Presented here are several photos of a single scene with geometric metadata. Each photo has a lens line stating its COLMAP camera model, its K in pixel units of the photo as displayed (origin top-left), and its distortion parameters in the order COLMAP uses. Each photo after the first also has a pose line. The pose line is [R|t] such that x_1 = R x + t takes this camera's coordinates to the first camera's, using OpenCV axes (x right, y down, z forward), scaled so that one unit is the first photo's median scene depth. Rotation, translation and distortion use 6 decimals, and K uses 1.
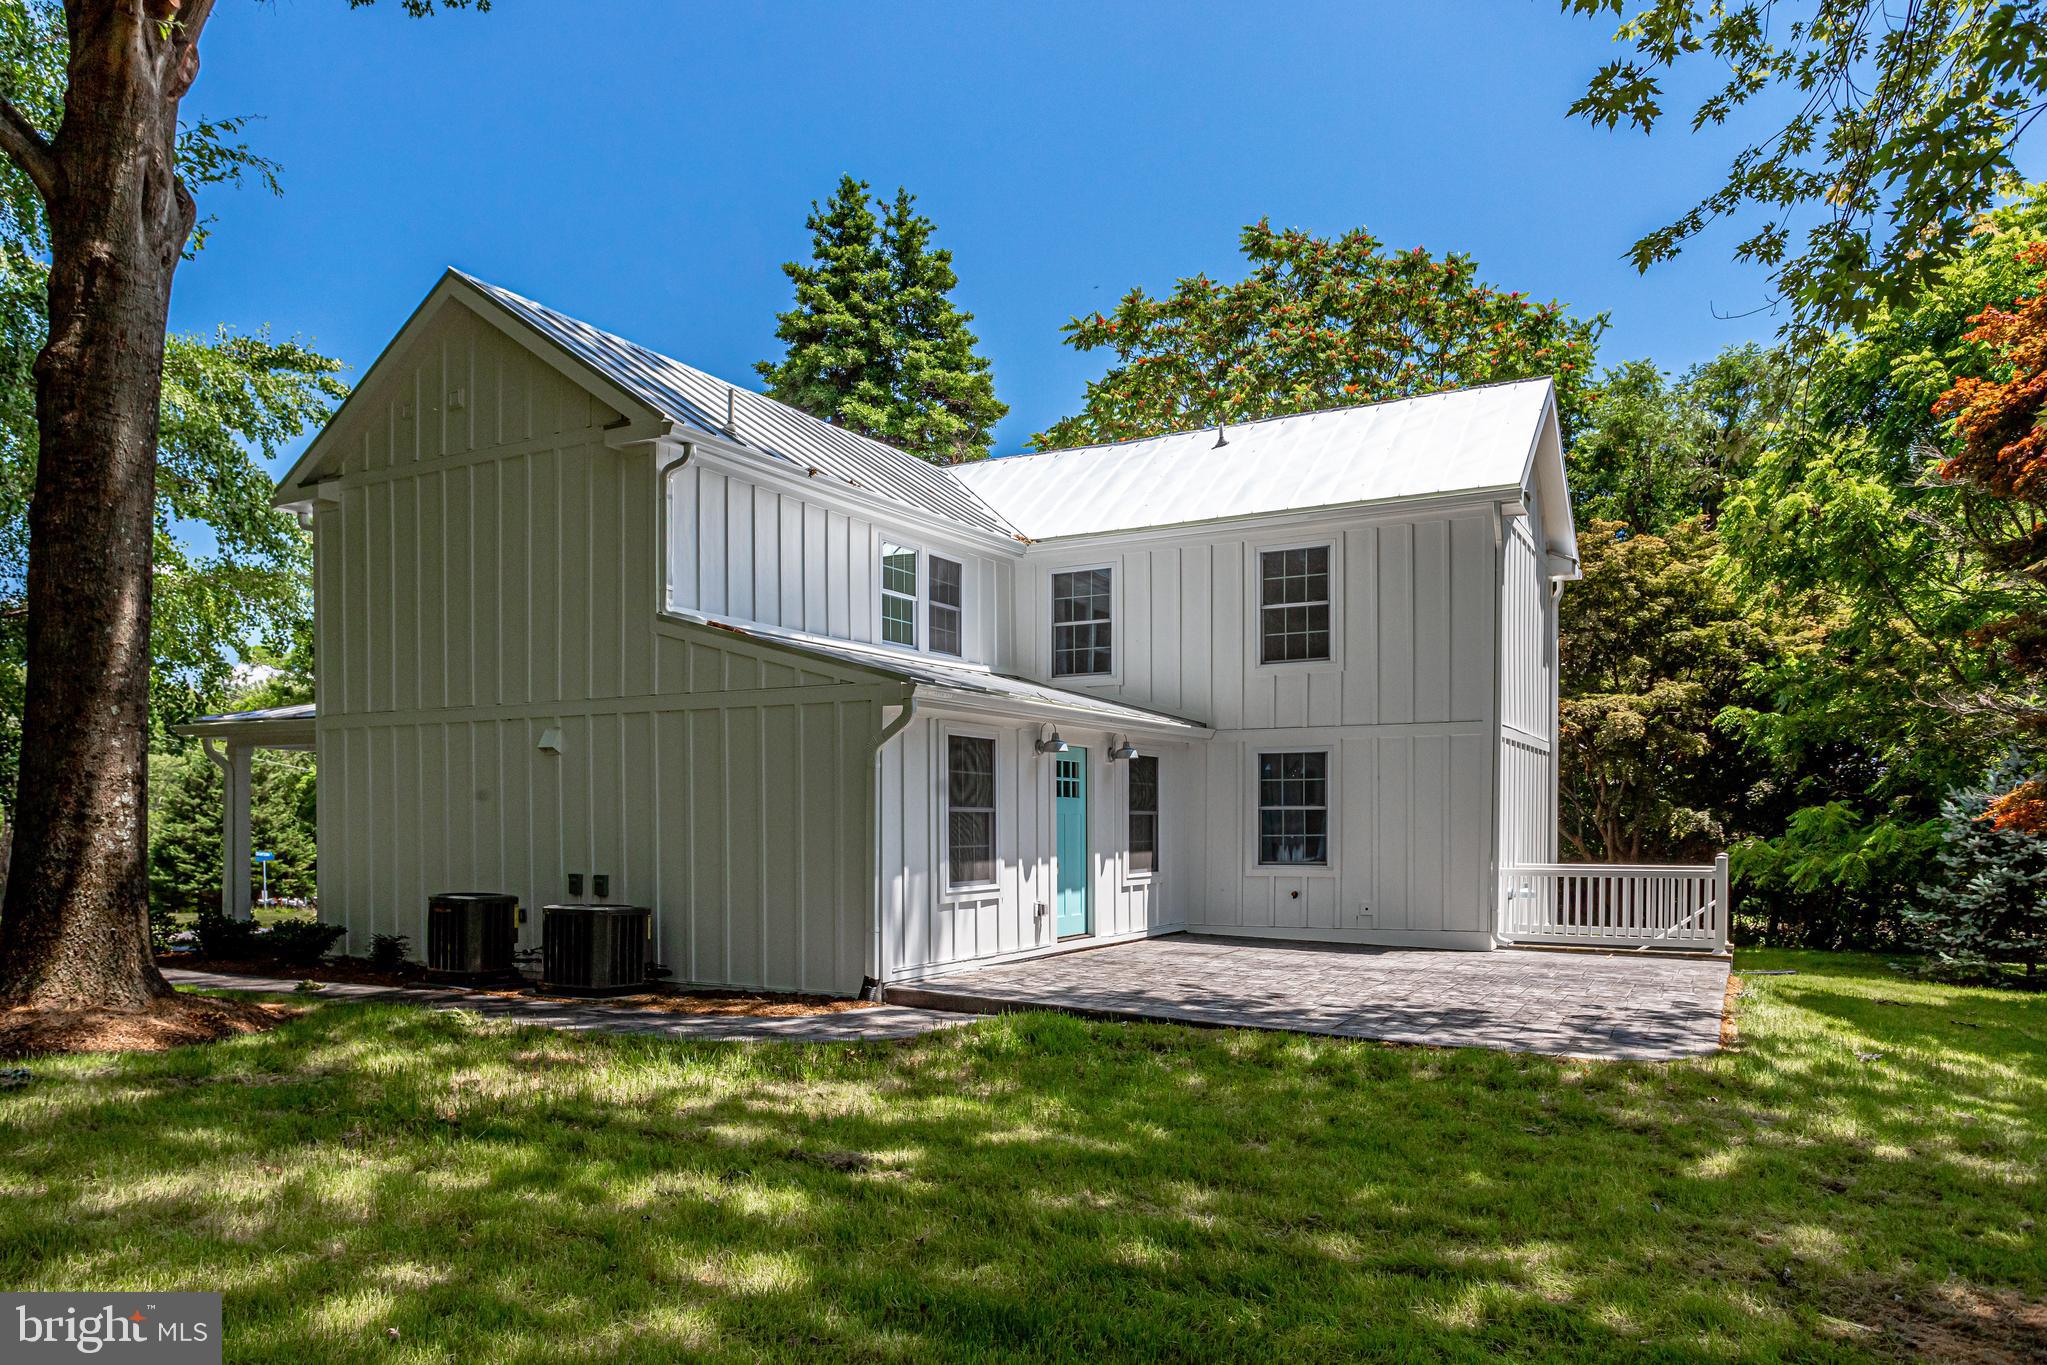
lens RADIAL K [[1349.3, 0, 1023.9], [0, 1349.3, 829.1], [0, 0, 1]] dist [-0.027566, 0.000727]
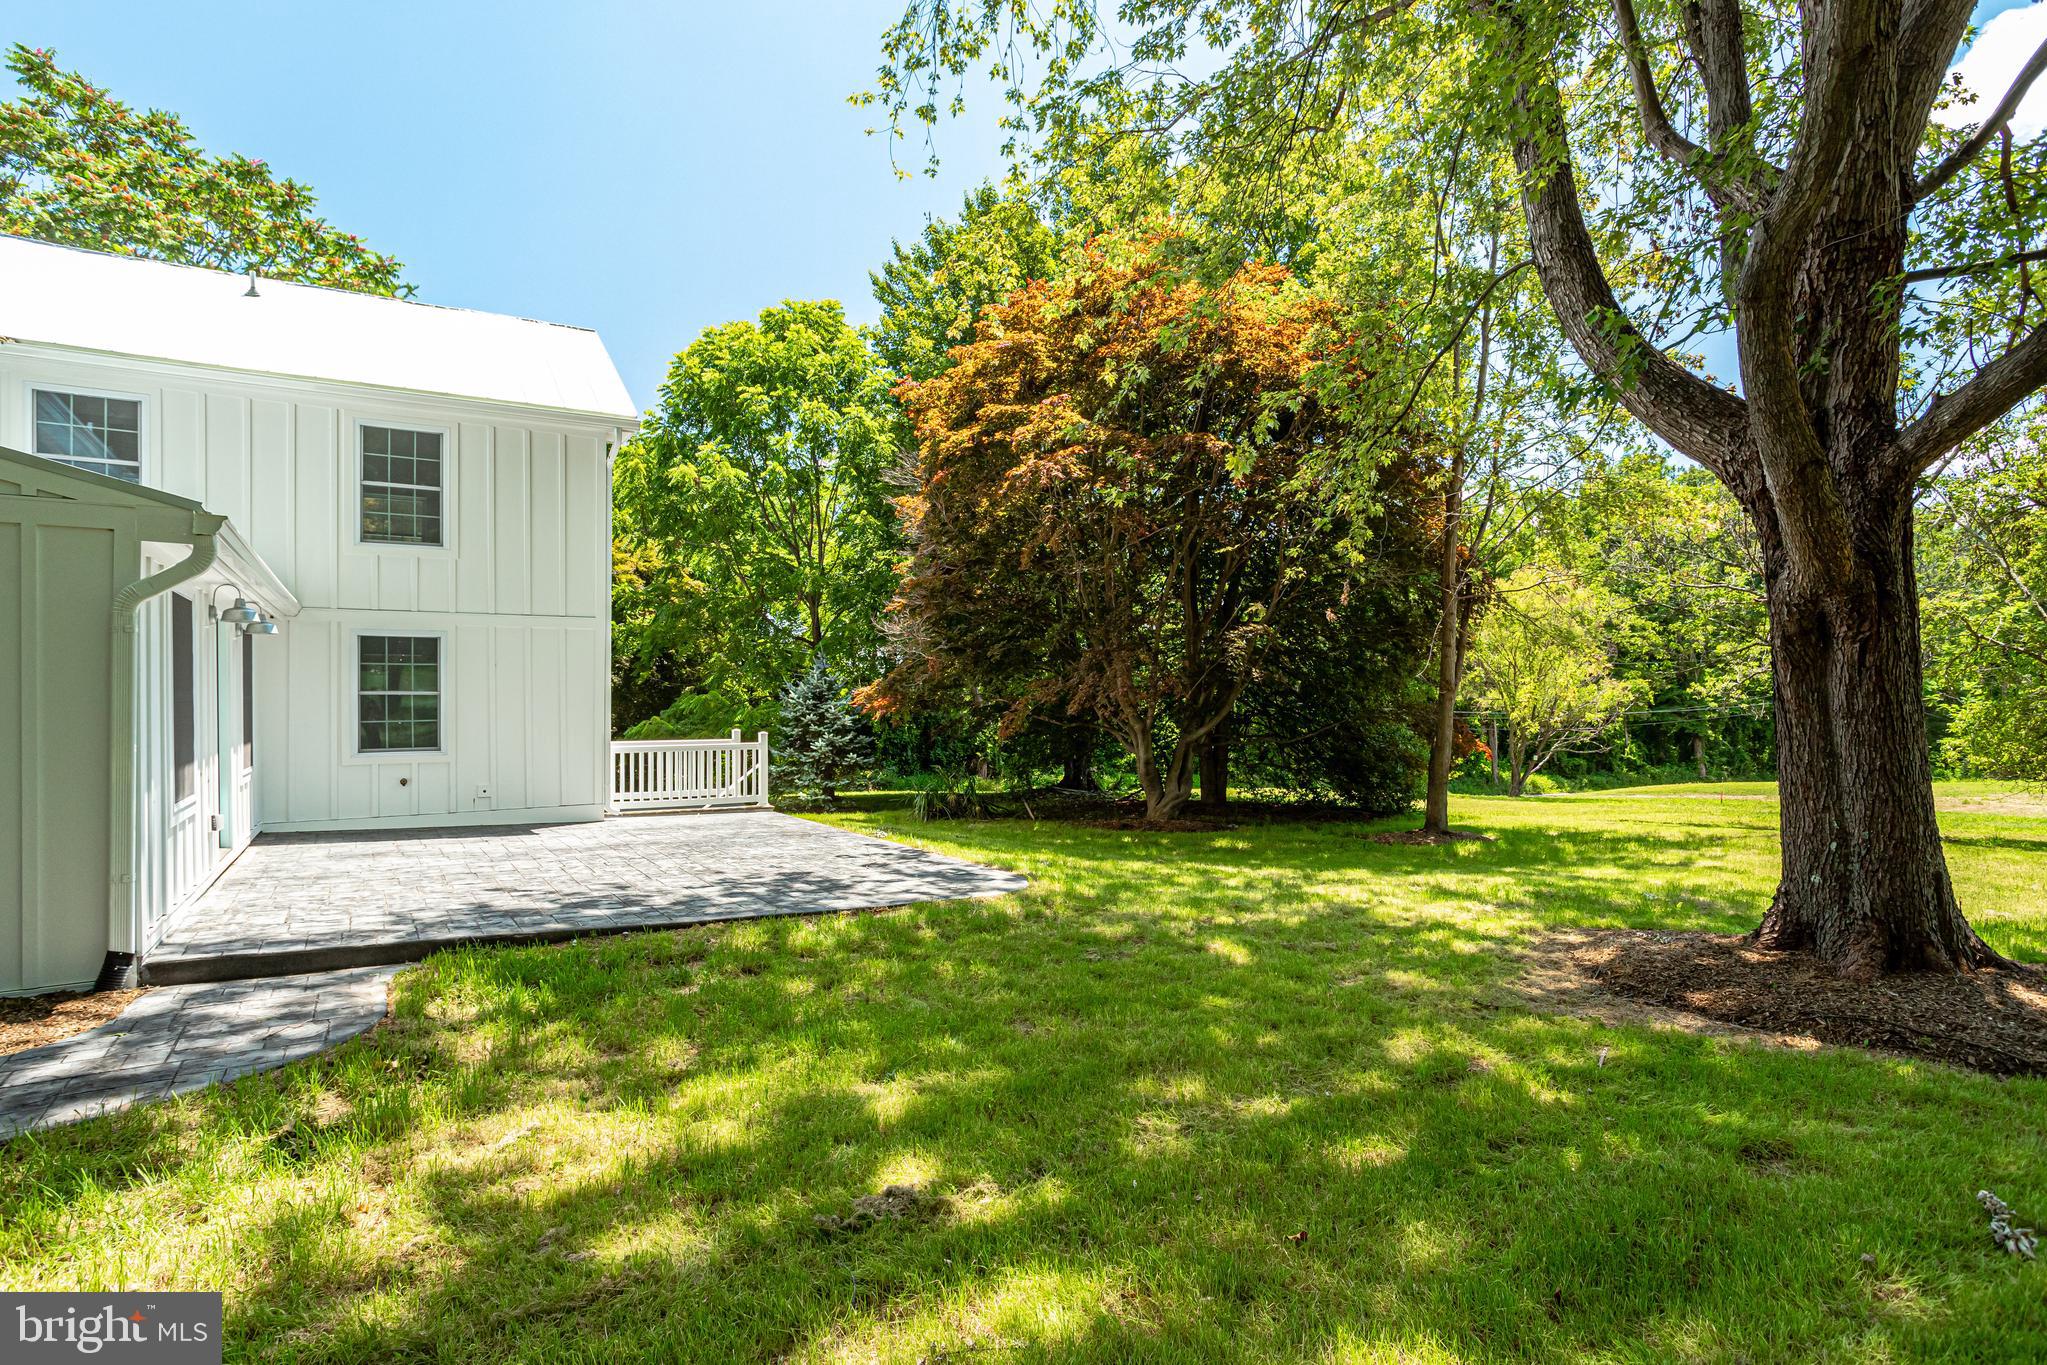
lens RADIAL K [[1020.0, 0, 979.7], [0, 1020.0, 698.0], [0, 0, 1]] dist [-0.028667, 0.000635]
pose [[0.512062, 0.000337, 0.858948, -0.217082], [0.010016, 0.999930, -0.006363, -0.003899], [-0.858890, 0.011861, 0.512023, 0.273158]]
